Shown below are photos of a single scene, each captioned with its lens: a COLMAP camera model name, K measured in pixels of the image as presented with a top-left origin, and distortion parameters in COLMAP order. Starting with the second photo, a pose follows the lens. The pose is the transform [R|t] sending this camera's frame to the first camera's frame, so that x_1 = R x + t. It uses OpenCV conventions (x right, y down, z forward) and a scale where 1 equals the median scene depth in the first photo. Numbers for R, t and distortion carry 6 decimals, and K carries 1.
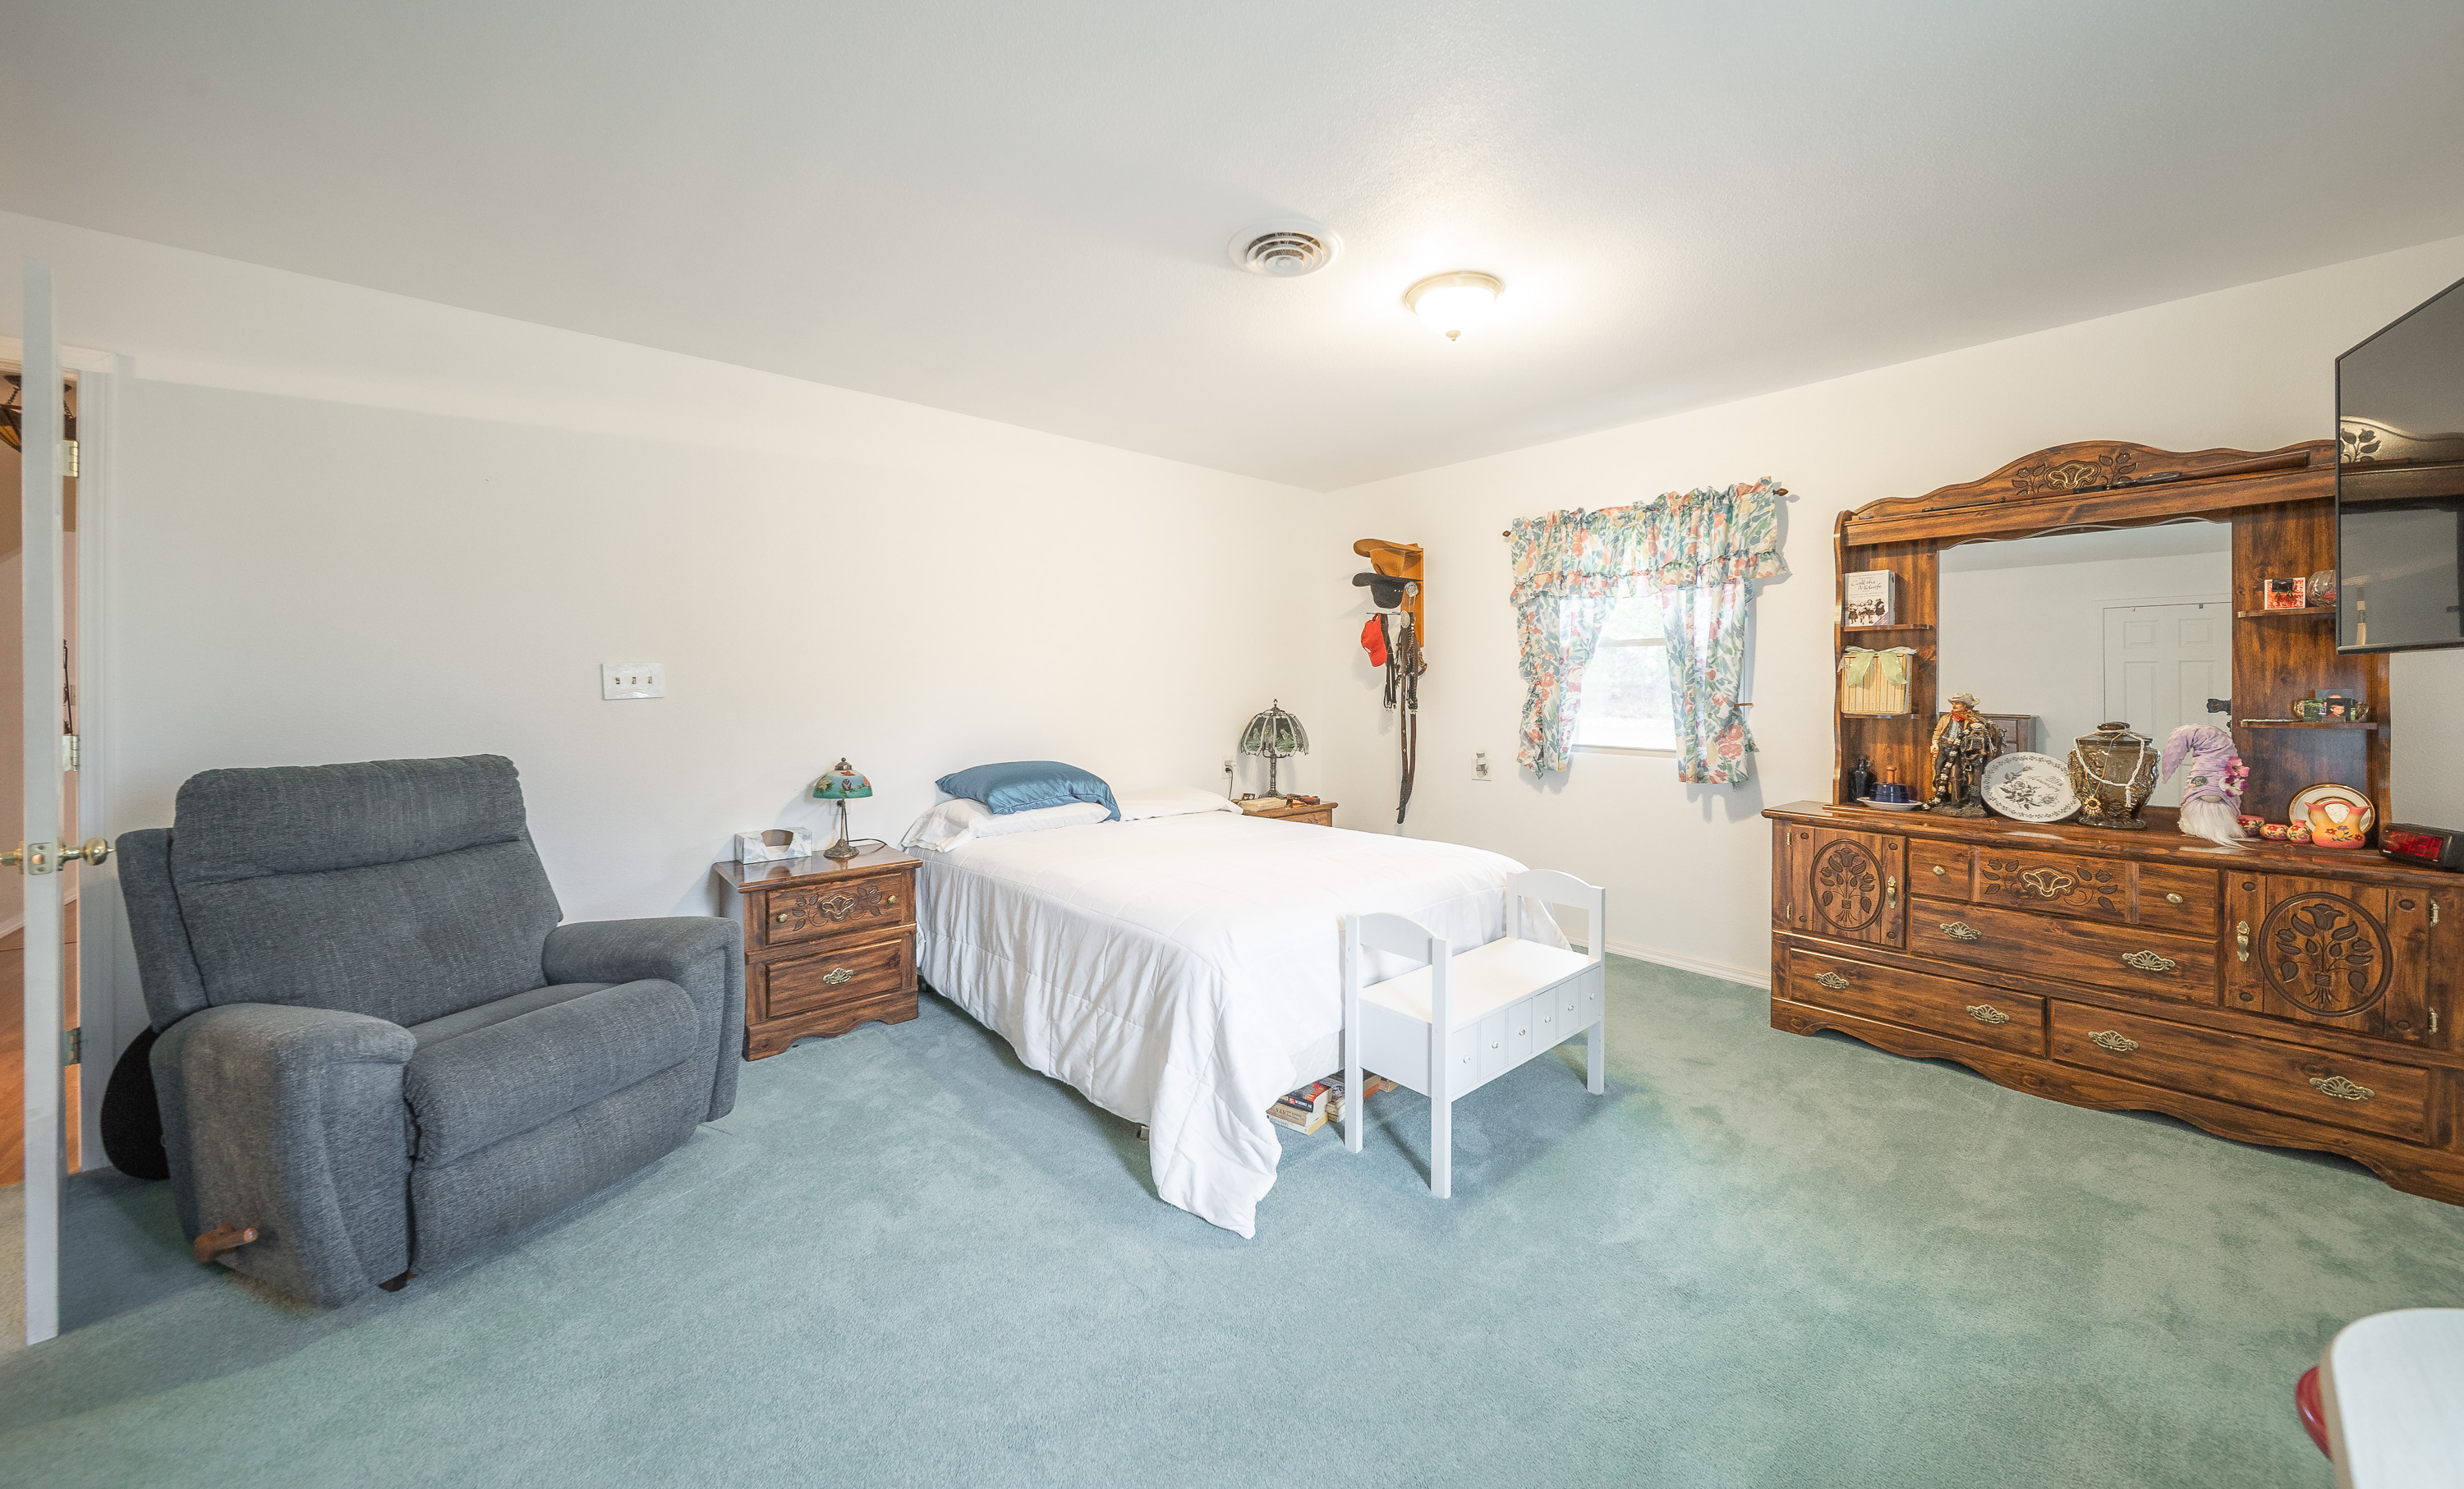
lens RADIAL K [[856.8, 0, 1229.2], [0, 856.8, 684.8], [0, 0, 1]] dist [-0.000734, 0.000164]
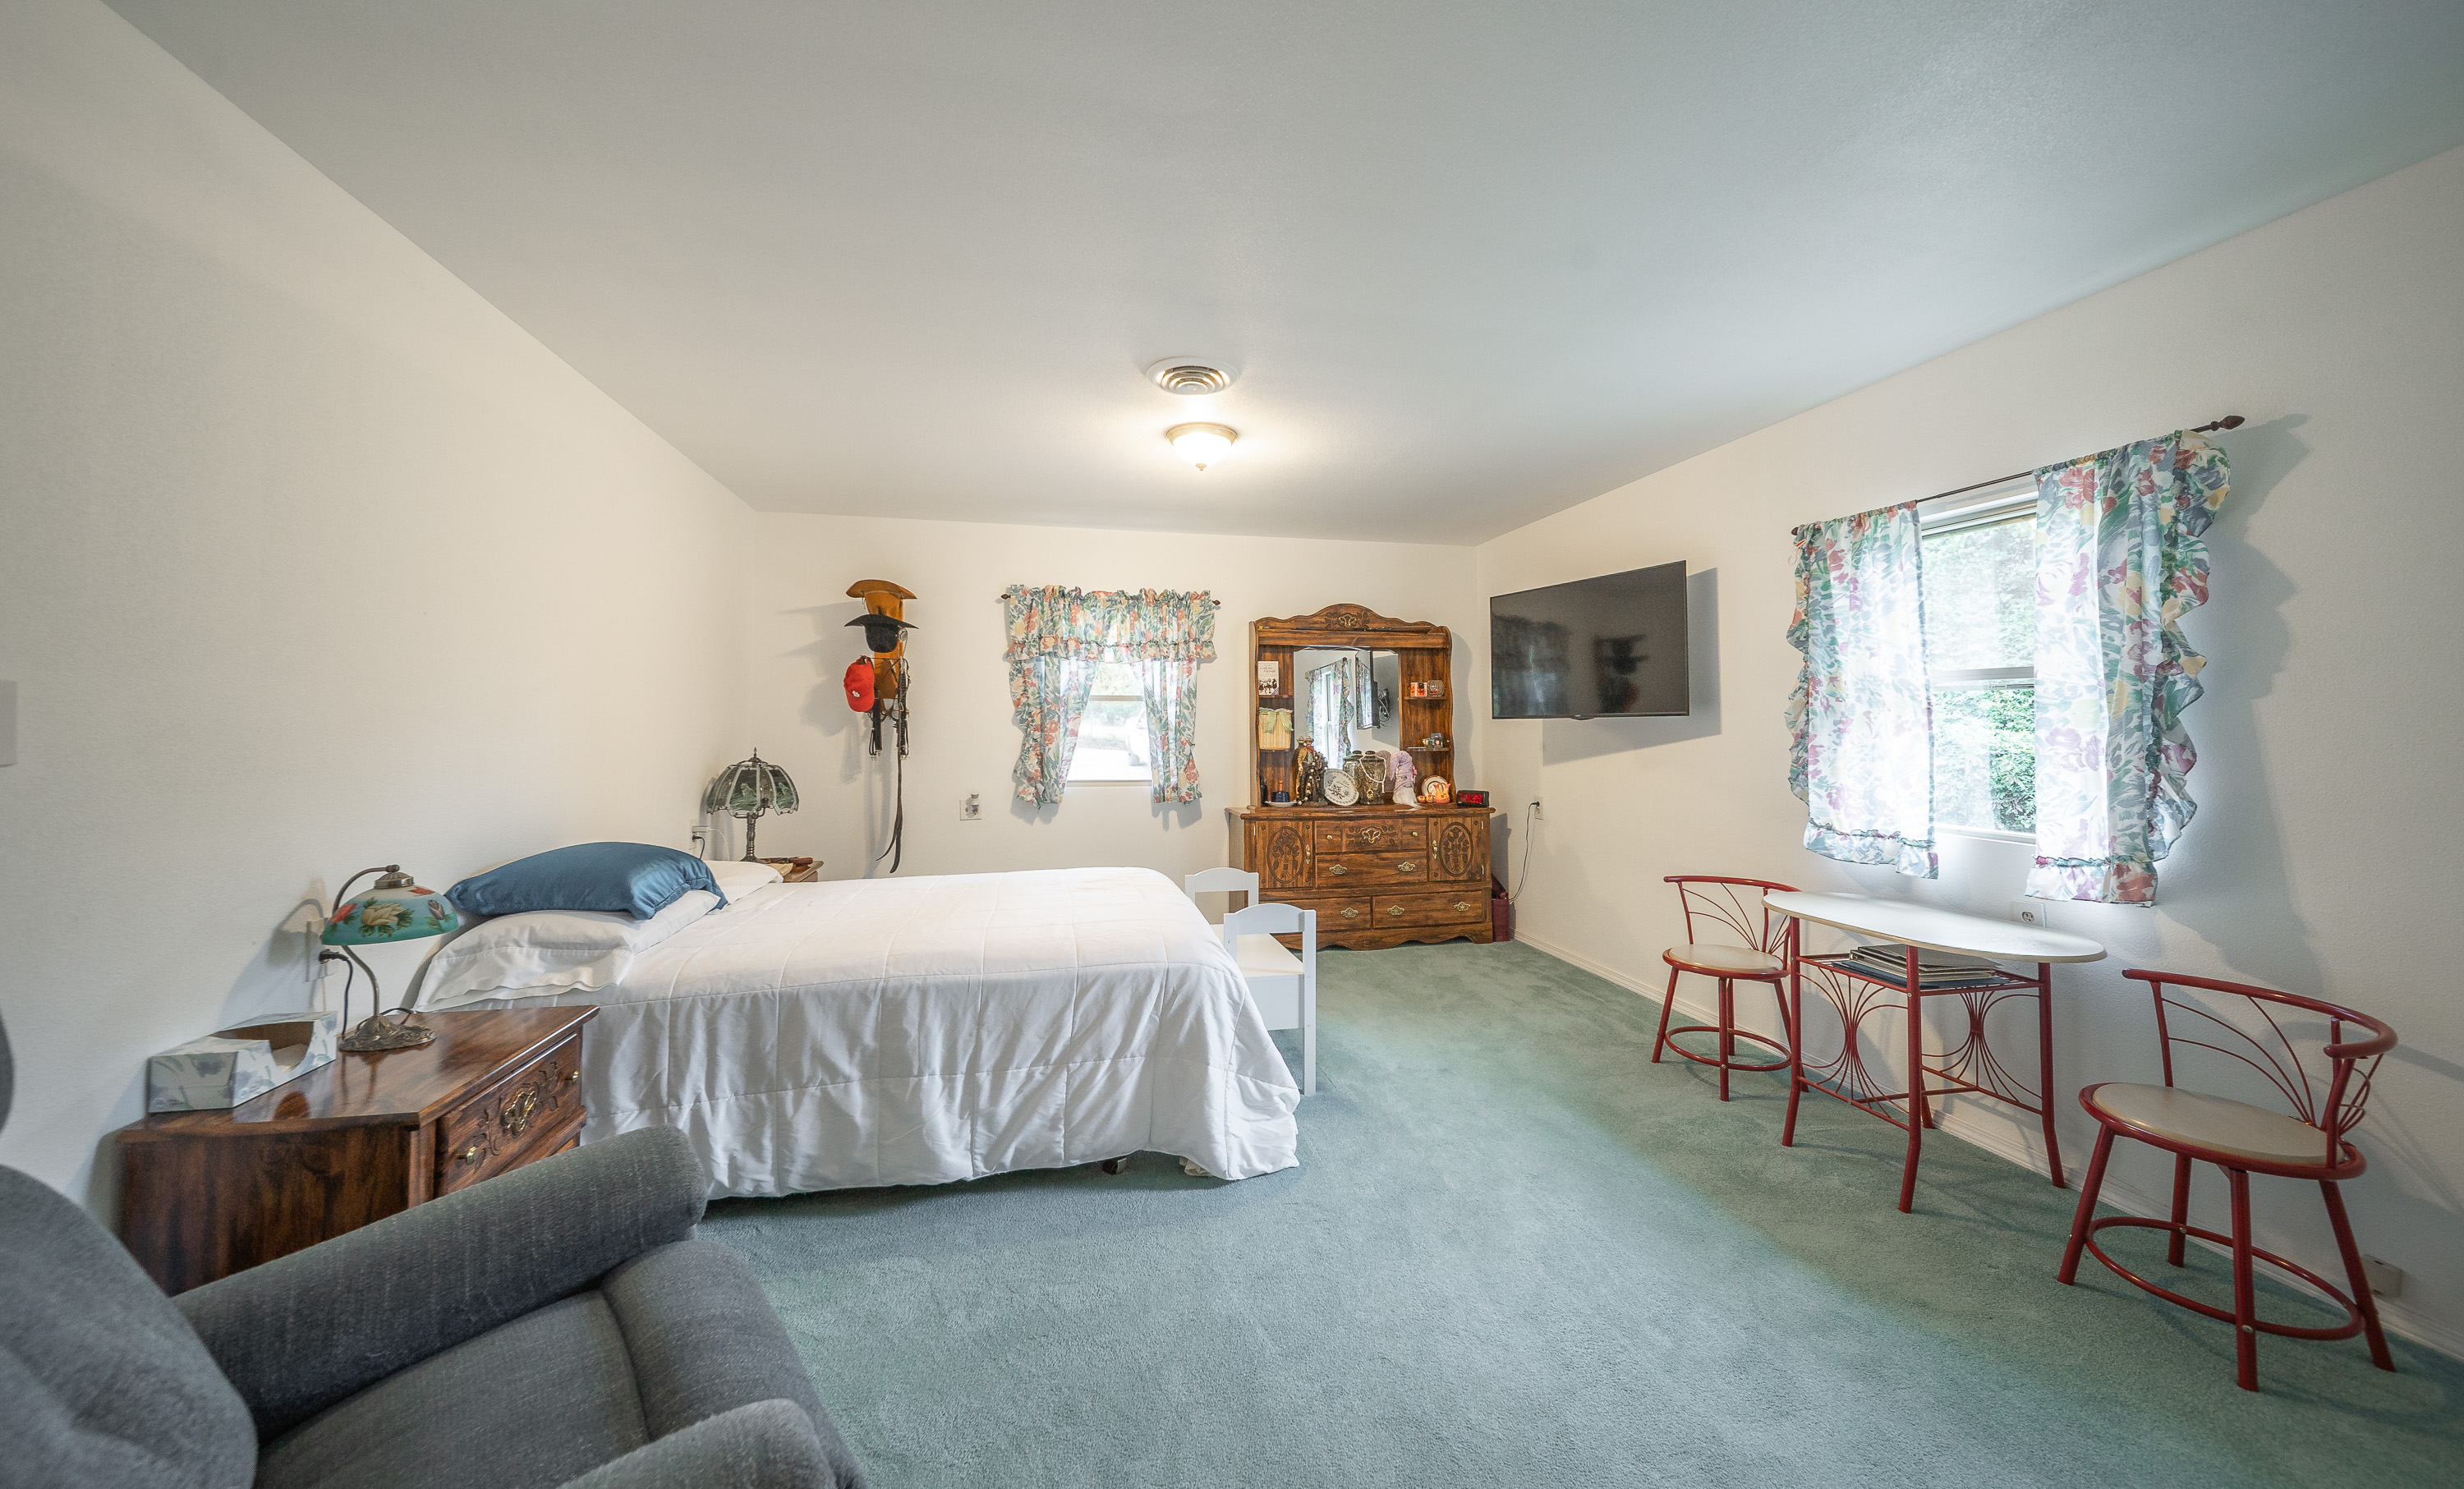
lens RADIAL K [[856.8, 0, 1229.2], [0, 856.8, 684.8], [0, 0, 1]] dist [-0.000734, 0.000164]
pose [[0.494812, 0.045184, 0.867825, -0.712665], [-0.001021, 0.998677, -0.051415, -0.003910], [-0.869000, 0.024554, 0.494203, 0.267361]]
